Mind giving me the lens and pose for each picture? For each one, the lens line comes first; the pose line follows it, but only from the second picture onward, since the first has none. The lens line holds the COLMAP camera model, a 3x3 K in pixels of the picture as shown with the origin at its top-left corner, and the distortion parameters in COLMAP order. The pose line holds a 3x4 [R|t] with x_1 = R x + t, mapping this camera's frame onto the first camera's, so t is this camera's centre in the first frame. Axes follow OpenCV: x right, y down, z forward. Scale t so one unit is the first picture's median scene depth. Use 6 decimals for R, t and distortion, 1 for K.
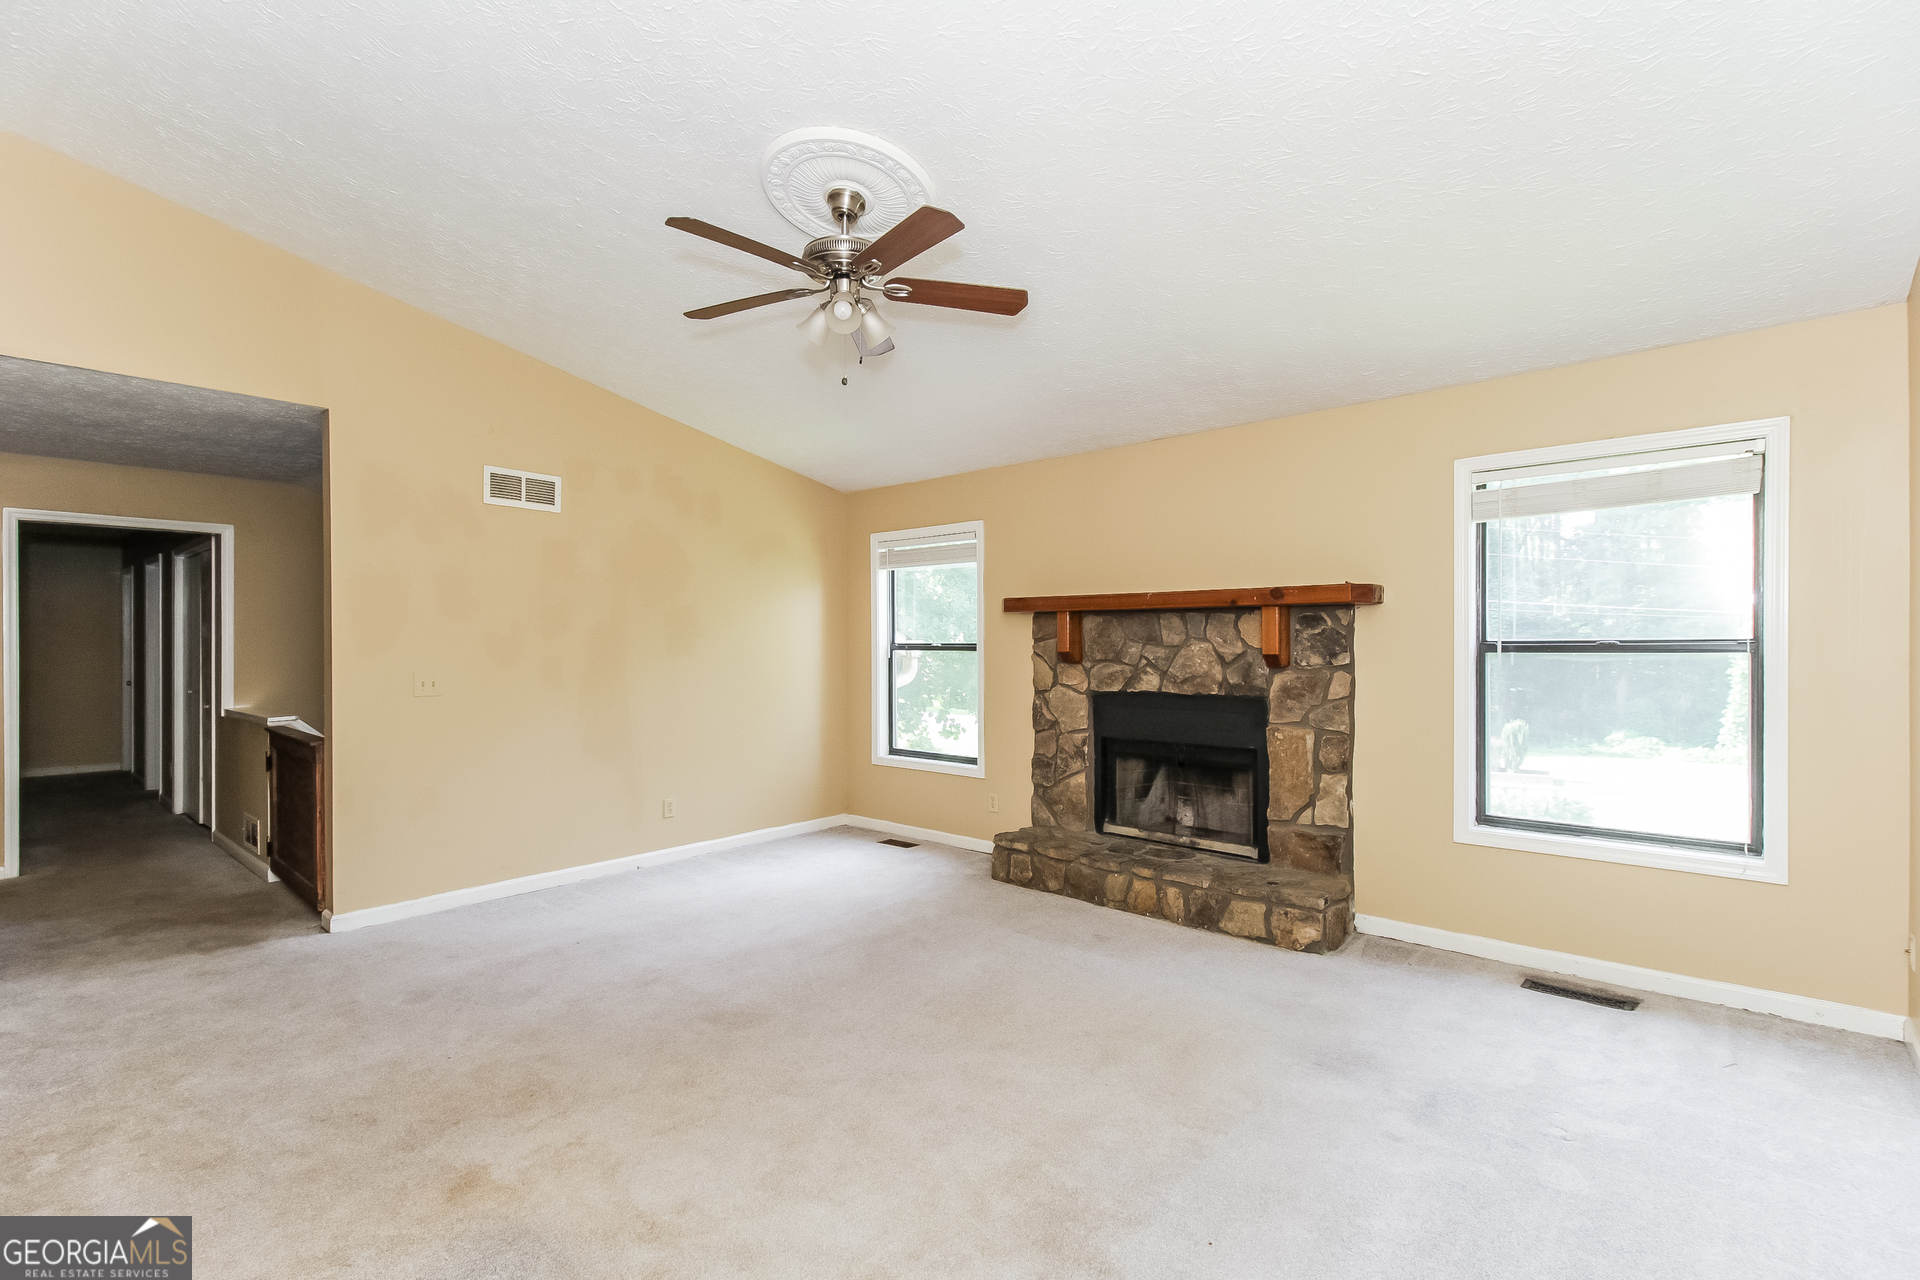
lens RADIAL K [[880.6, 0, 957.8], [0, 880.6, 645.7], [0, 0, 1]] dist [0.018734, -0.000434]
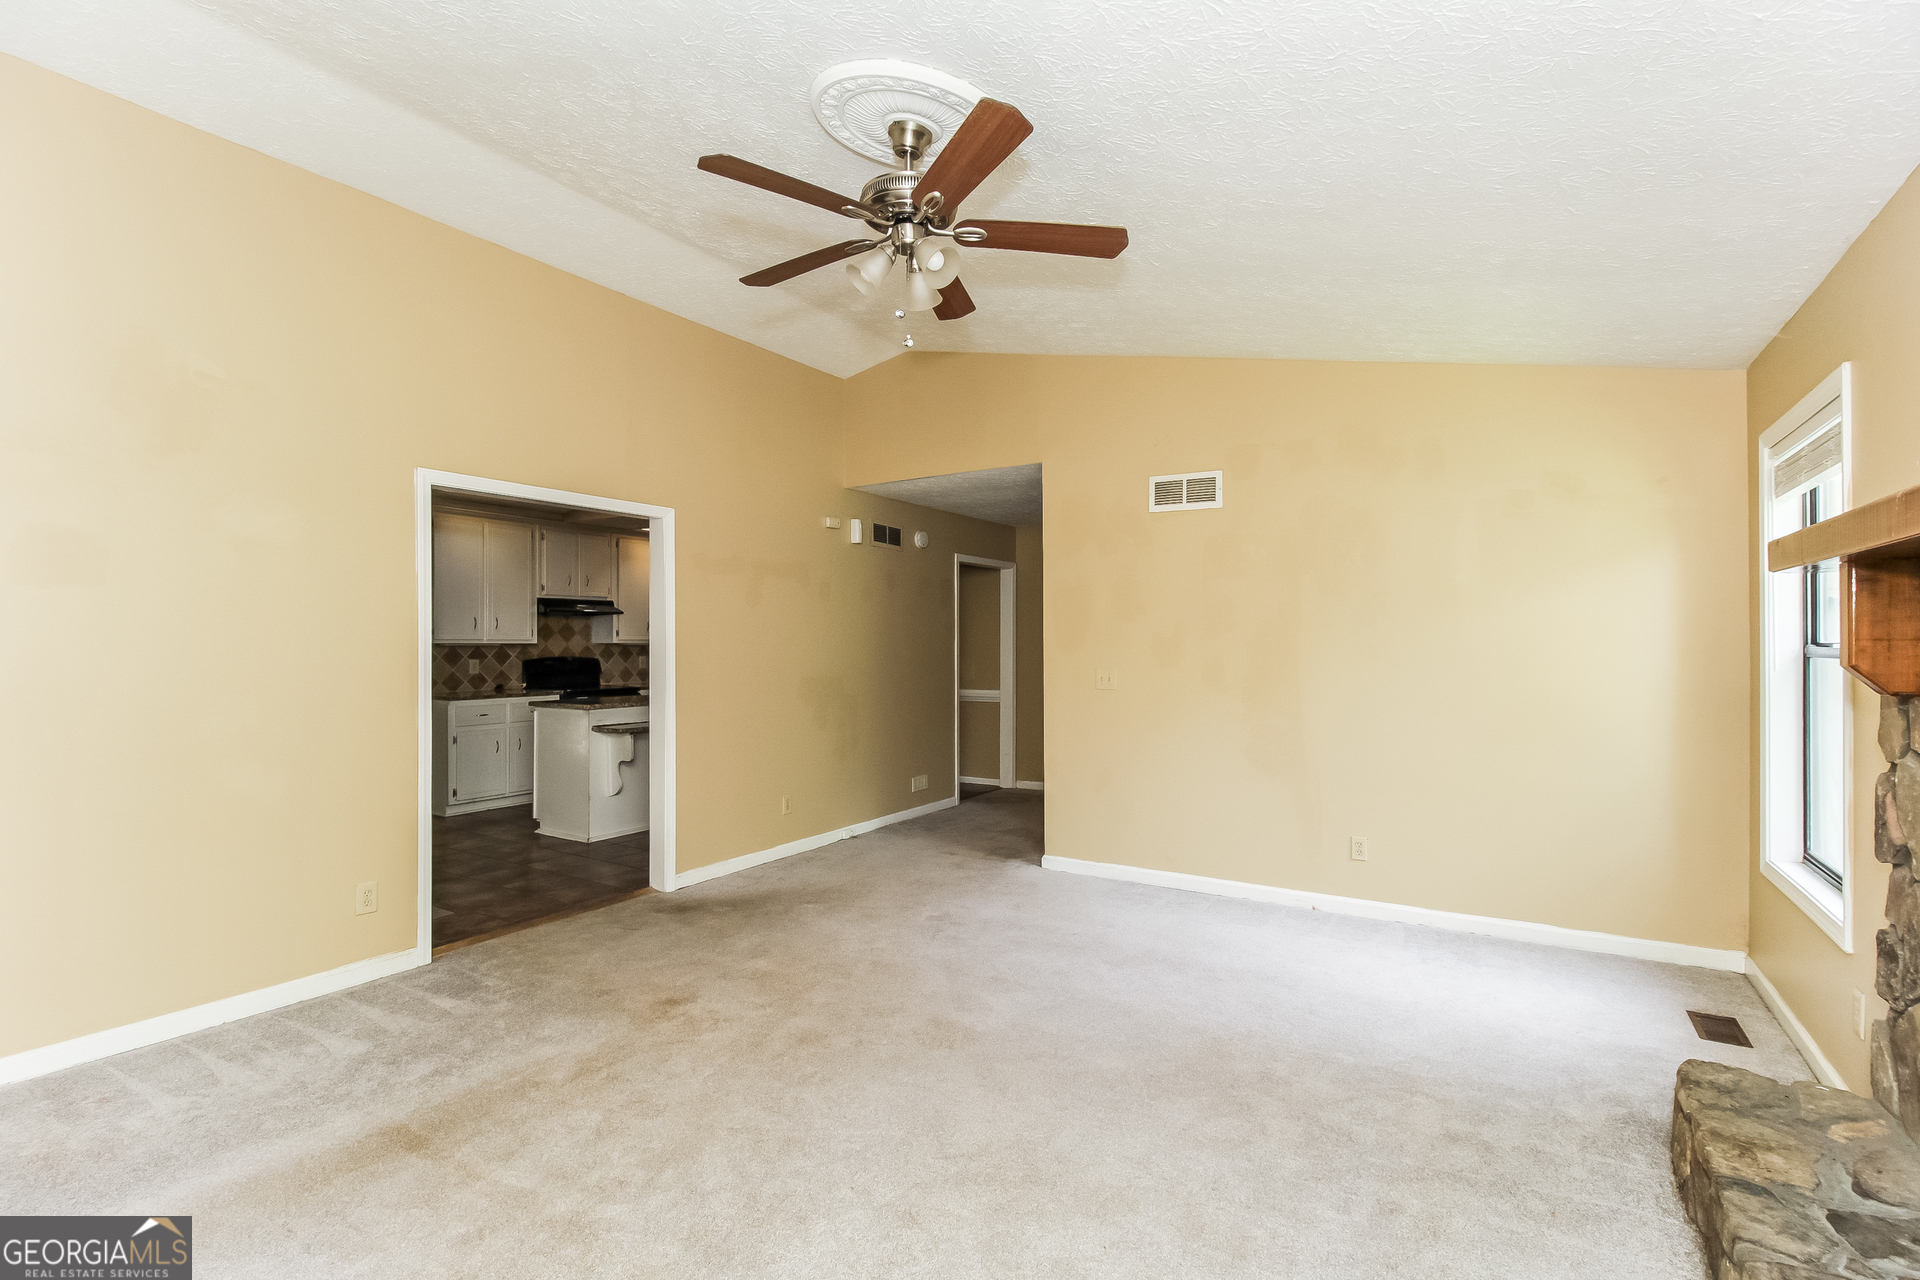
lens RADIAL K [[883.0, 0, 929.9], [0, 883.0, 641.5], [0, 0, 1]] dist [0.024862, 0.000202]
pose [[0.154174, -0.001094, -0.988043, 0.518362], [-0.003297, 0.999993, -0.001622, -0.002625], [0.988038, 0.003507, 0.154169, 0.617312]]
